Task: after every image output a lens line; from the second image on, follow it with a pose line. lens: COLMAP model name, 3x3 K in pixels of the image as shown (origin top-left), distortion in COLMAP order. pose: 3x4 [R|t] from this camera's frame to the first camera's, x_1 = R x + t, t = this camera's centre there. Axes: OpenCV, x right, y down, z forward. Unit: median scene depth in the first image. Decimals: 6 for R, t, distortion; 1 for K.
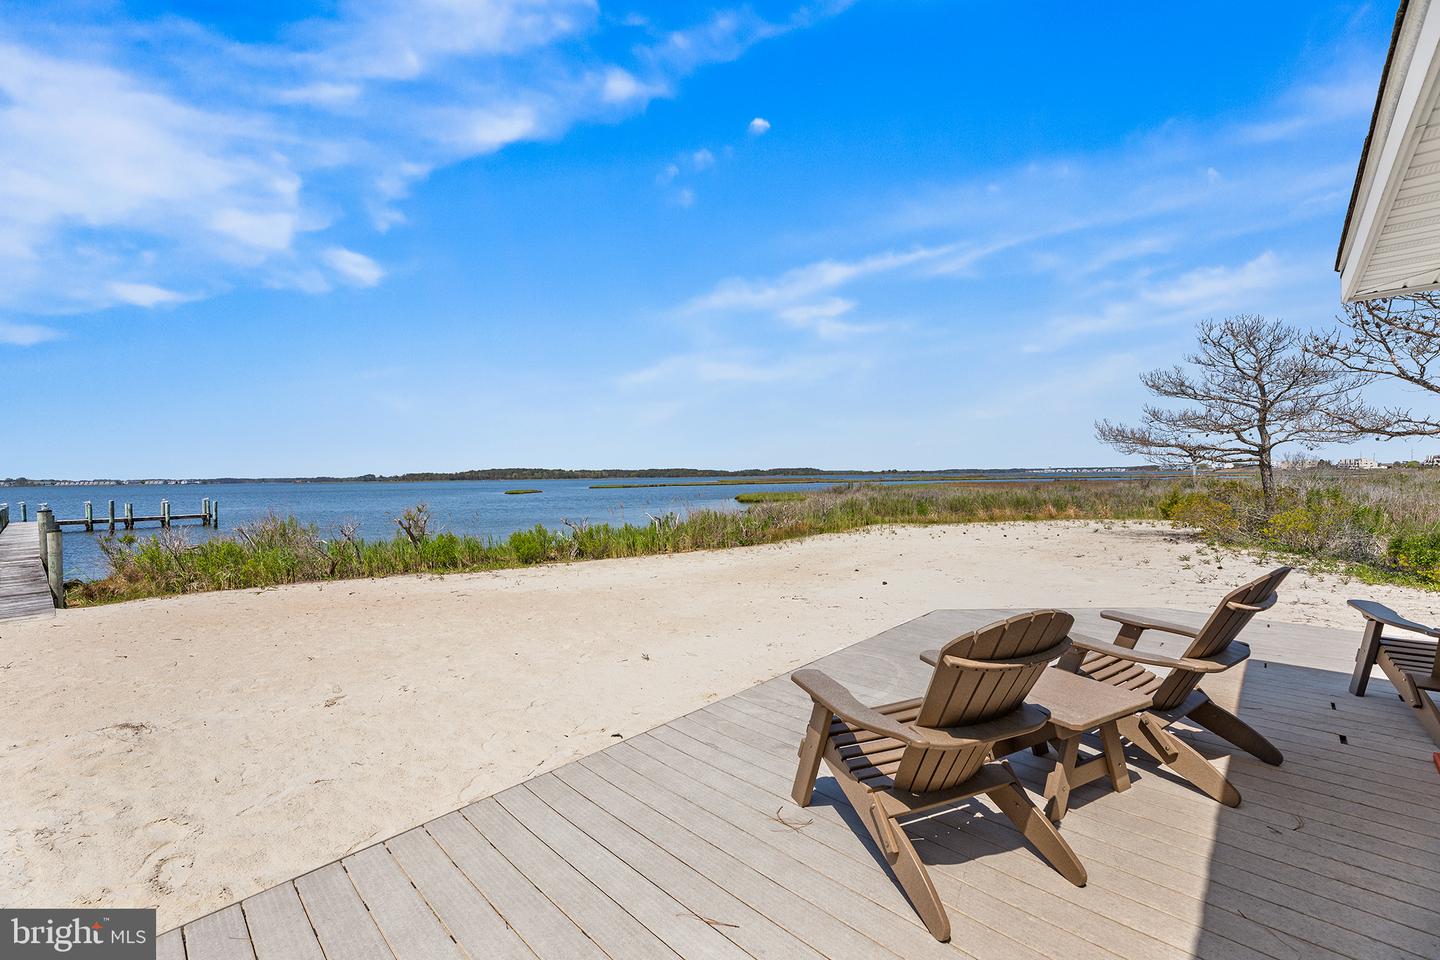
lens RADIAL K [[583.2, 0, 716.2], [0, 583.2, 486.2], [0, 0, 1]] dist [0.000419, -0.000007]
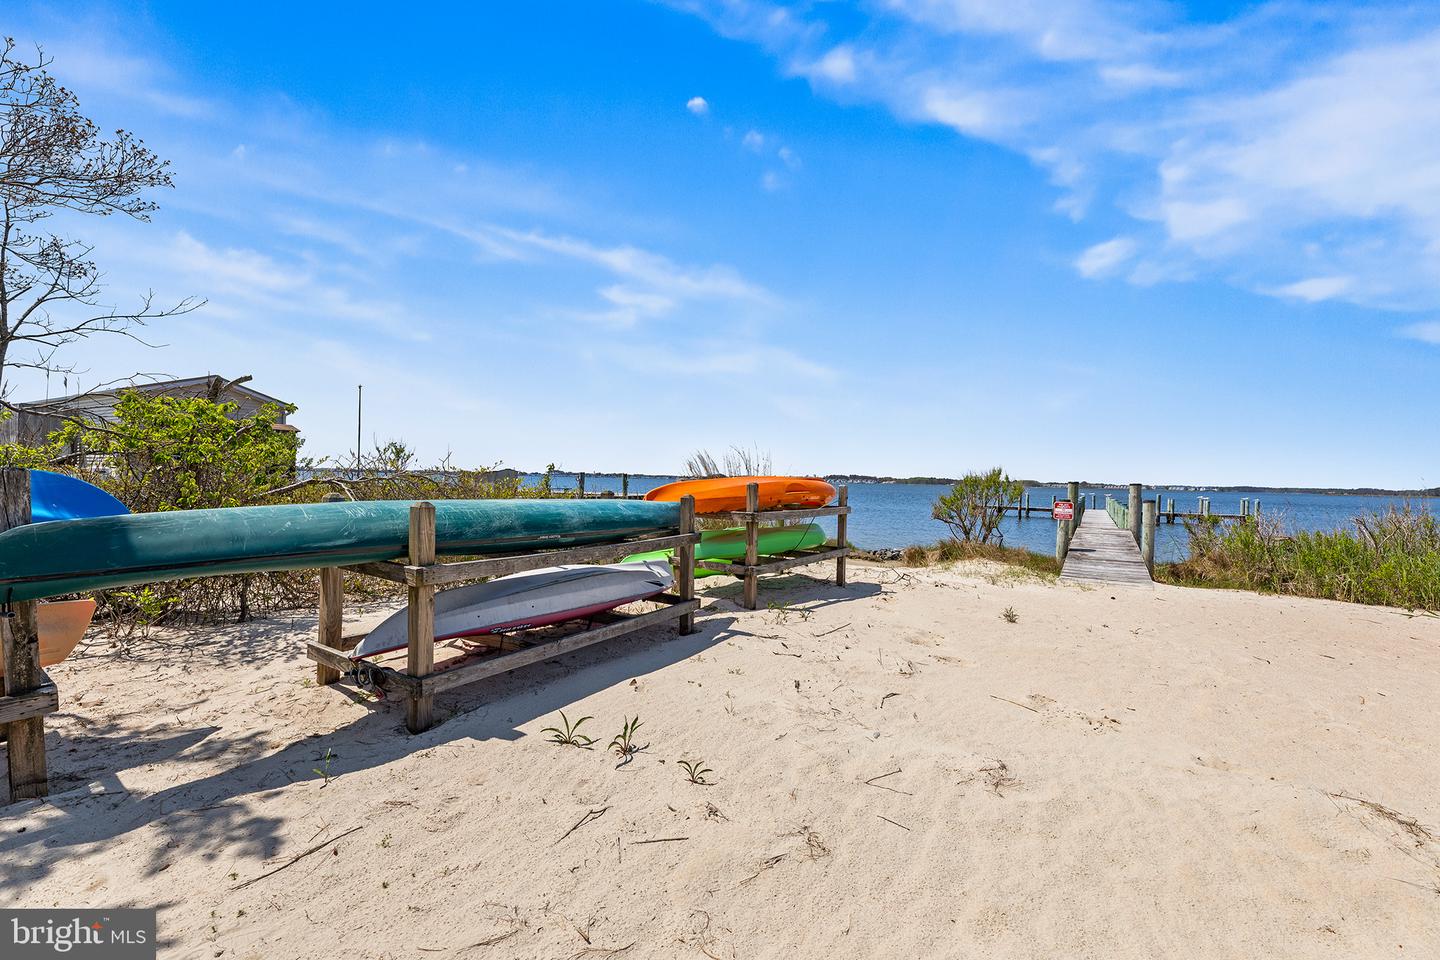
lens RADIAL K [[603.9, 0, 720.0], [0, 603.9, 480.0], [0, 0, 1]] dist [-0.005783, -0.000202]
pose [[0.154518, 0.019229, -0.987803, -0.190462], [-0.043549, 0.998971, 0.012634, 0.043570], [0.987030, 0.041066, 0.155196, 0.103961]]
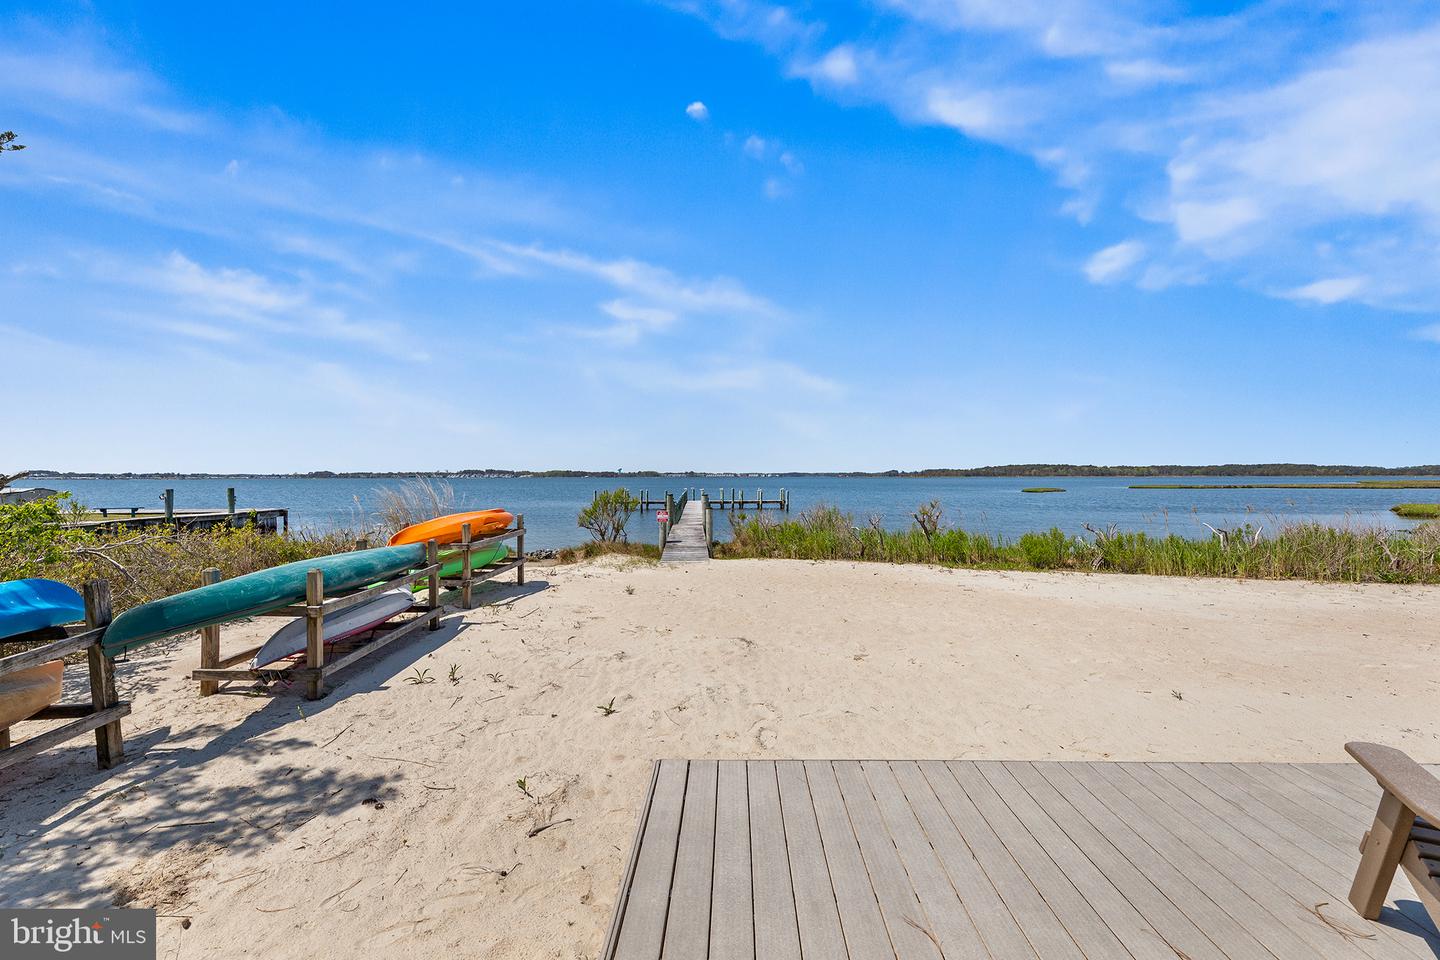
lens RADIAL K [[587.0, 0, 718.2], [0, 587.0, 473.9], [0, 0, 1]] dist [0.000582, 0.000216]
pose [[0.677158, 0.008962, -0.735783, 0.023719], [-0.019471, 0.999794, -0.005742, -0.004376], [0.735580, 0.018215, 0.677193, -0.032479]]
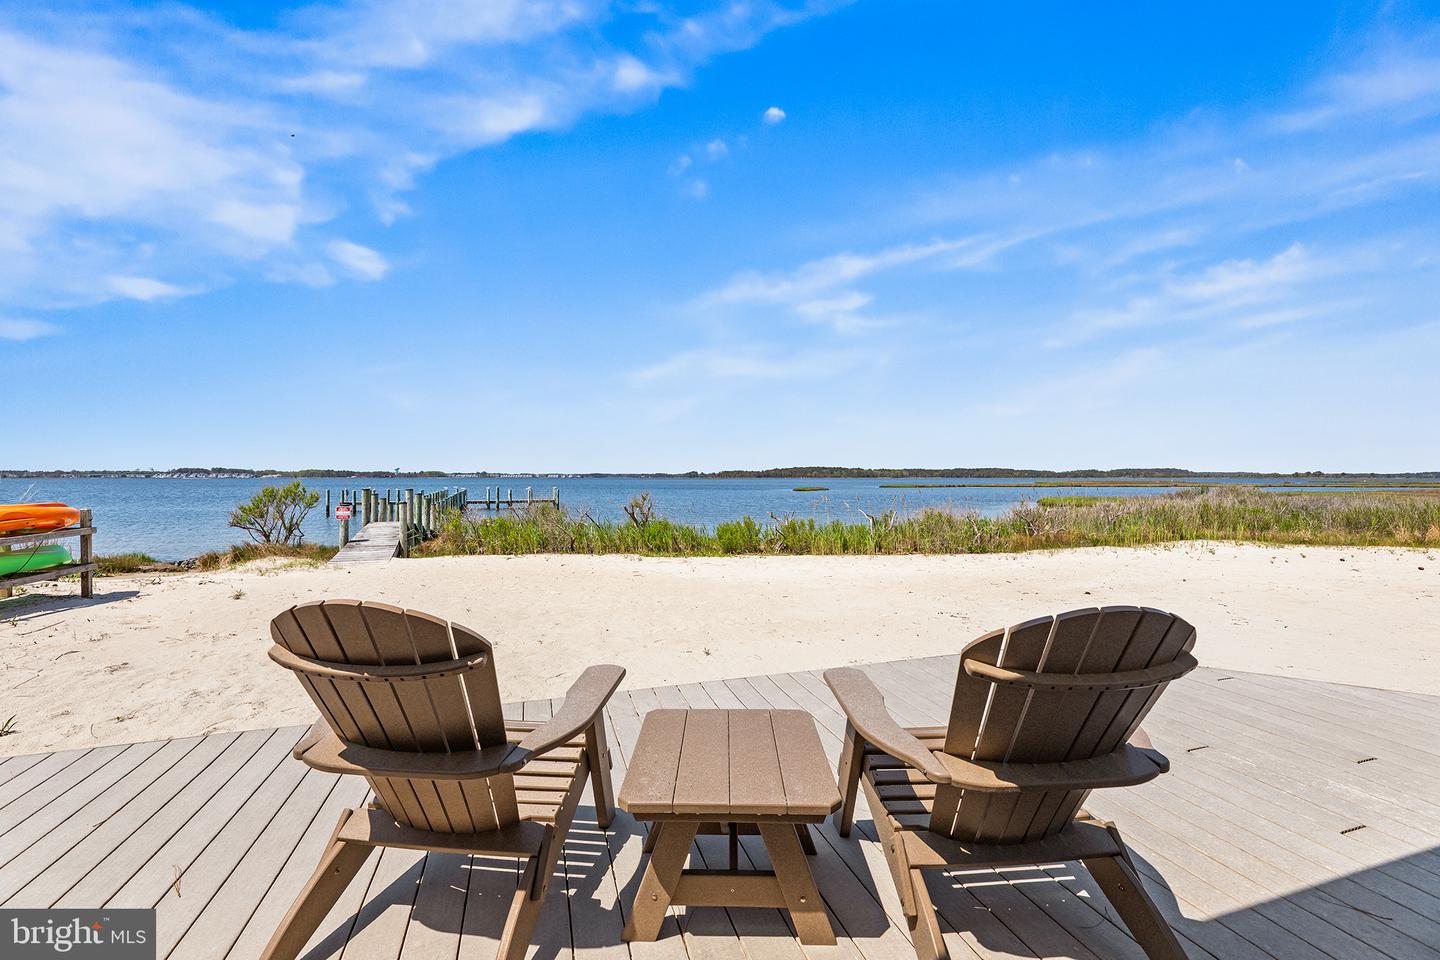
lens RADIAL K [[595.1, 0, 717.8], [0, 595.1, 482.6], [0, 0, 1]] dist [-0.002128, -0.000157]
pose [[0.878378, 0.018474, -0.477609, 0.161565], [-0.020761, 0.999784, 0.000490, 0.008134], [0.477515, 0.009485, 0.878573, 0.072354]]
